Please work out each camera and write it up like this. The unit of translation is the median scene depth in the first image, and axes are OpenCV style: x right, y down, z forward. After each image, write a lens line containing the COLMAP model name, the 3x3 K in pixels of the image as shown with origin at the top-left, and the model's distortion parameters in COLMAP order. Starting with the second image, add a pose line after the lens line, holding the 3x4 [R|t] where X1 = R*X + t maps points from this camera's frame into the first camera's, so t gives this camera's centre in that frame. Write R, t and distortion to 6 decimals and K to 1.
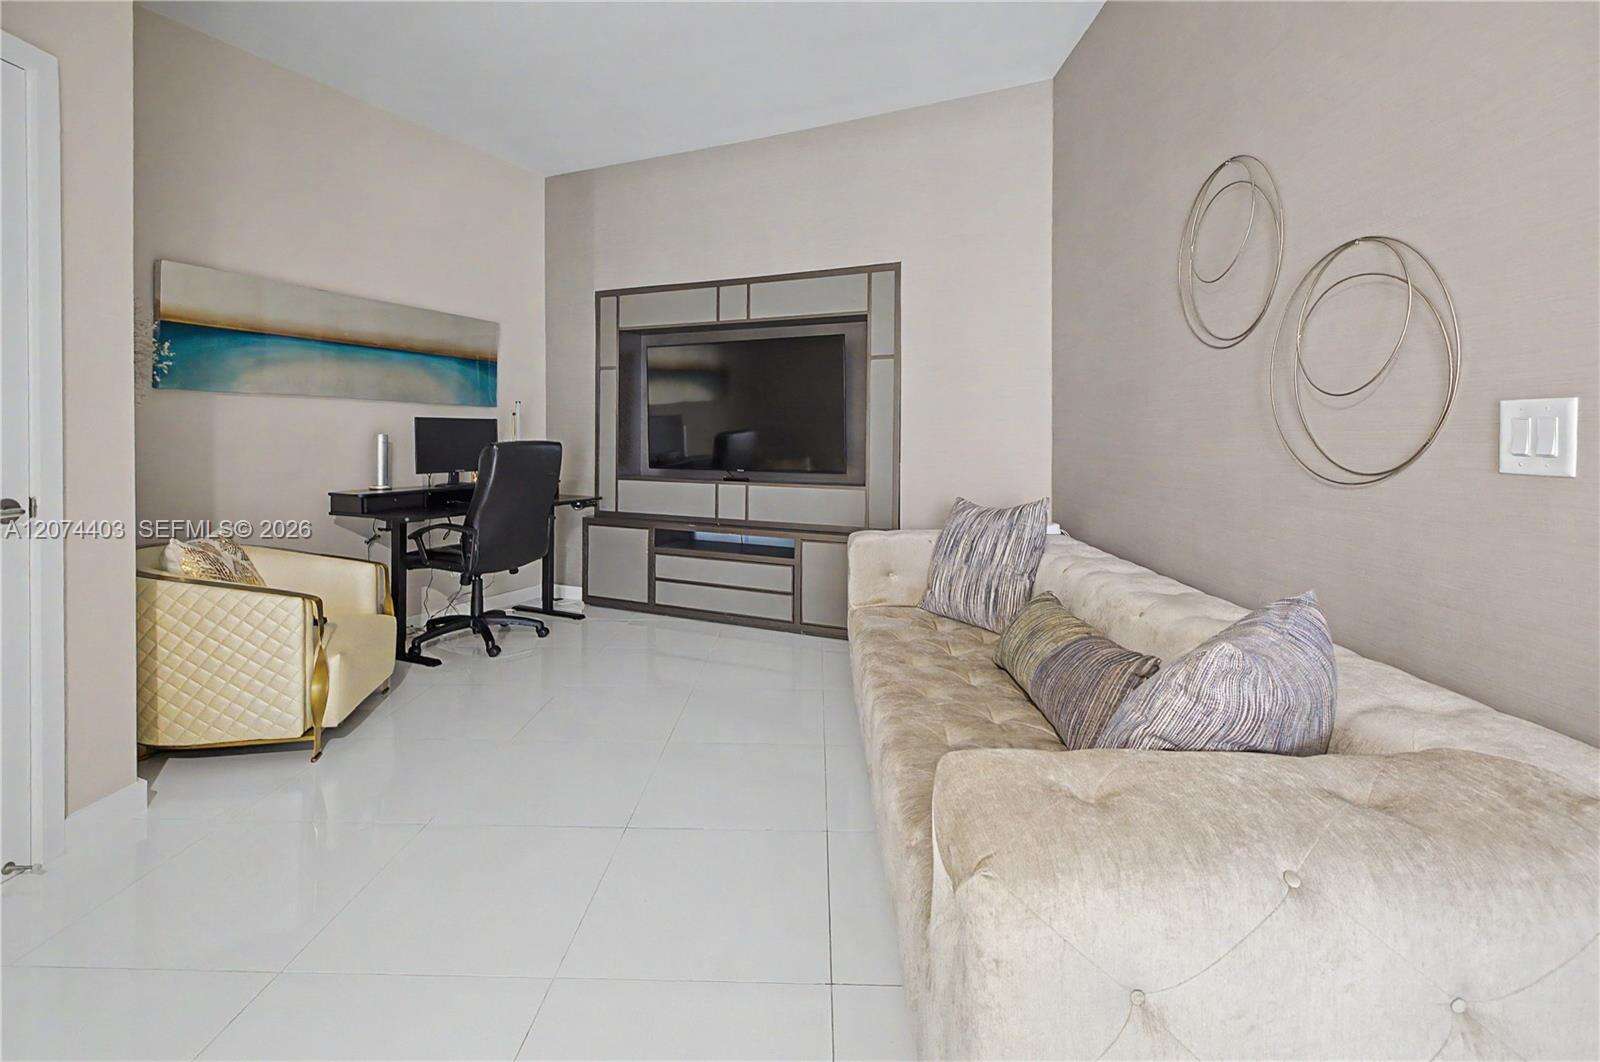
lens RADIAL K [[703.4, 0, 829.8], [0, 703.4, 471.4], [0, 0, 1]] dist [0.001740, 0.000125]
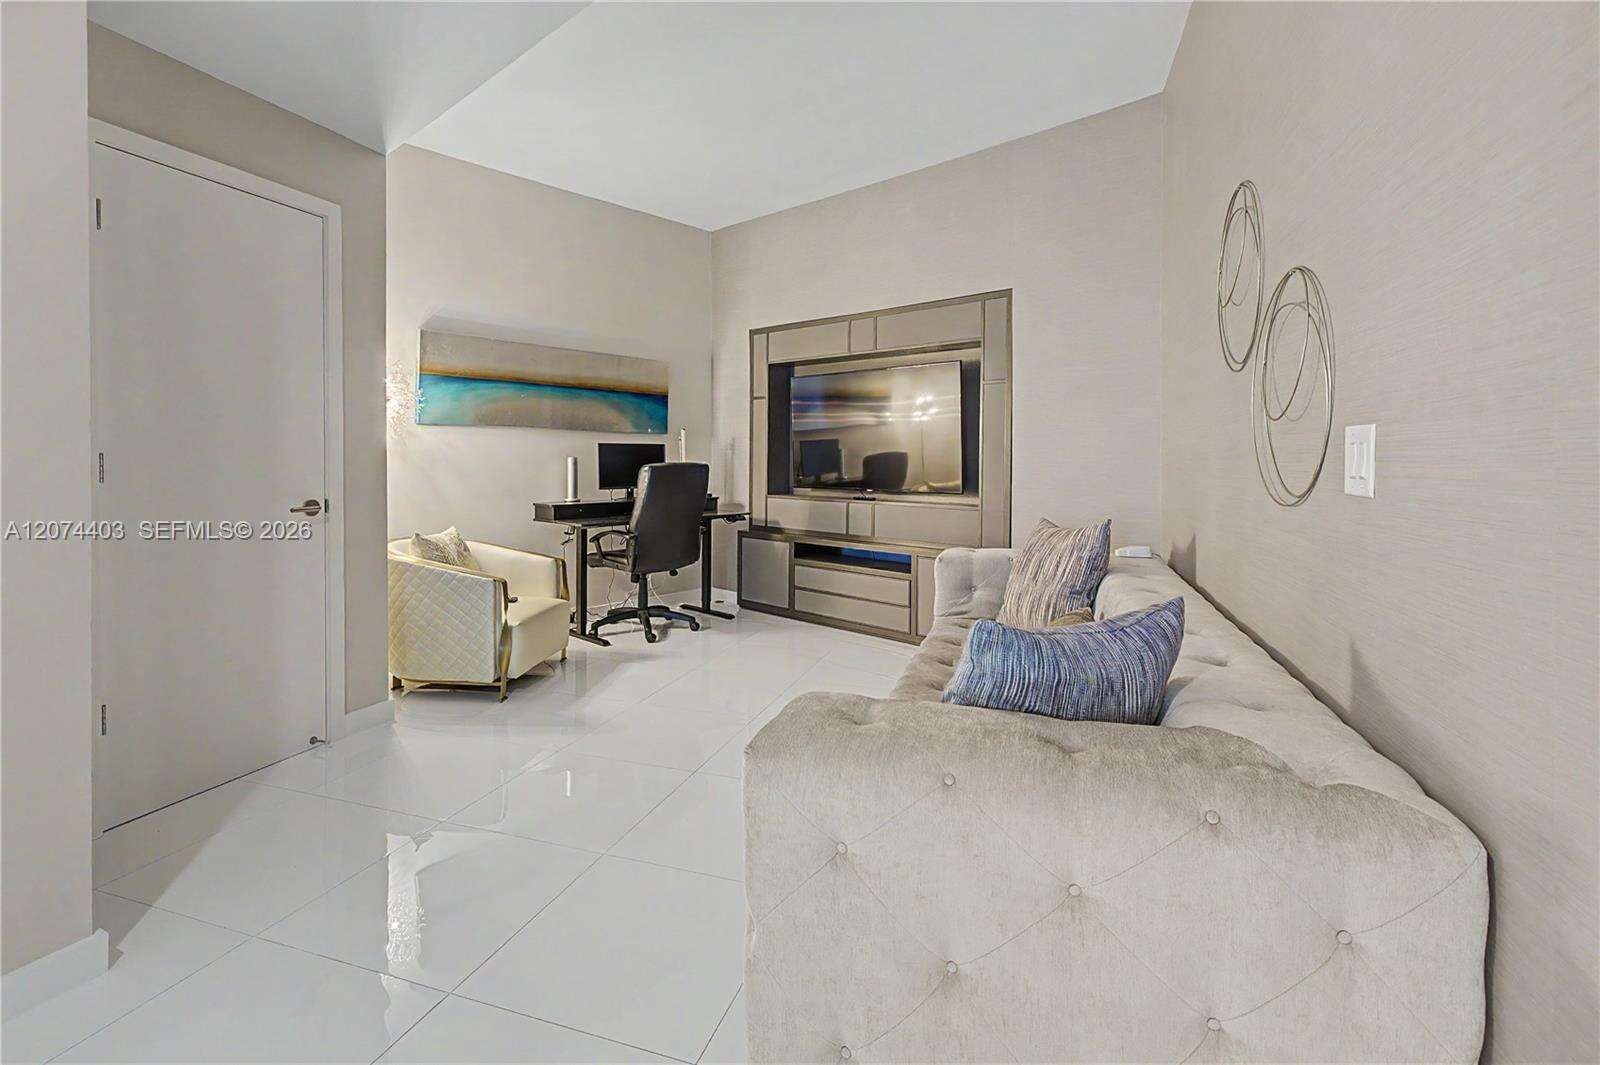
lens RADIAL K [[687.2, 0, 805.6], [0, 687.2, 502.0], [0, 0, 1]] dist [0.036028, -0.033828]
pose [[0.959395, 0.017936, -0.281496, 0.090766], [-0.014223, 0.999783, 0.015226, 0.001800], [0.281708, -0.010604, 0.959442, -0.046000]]
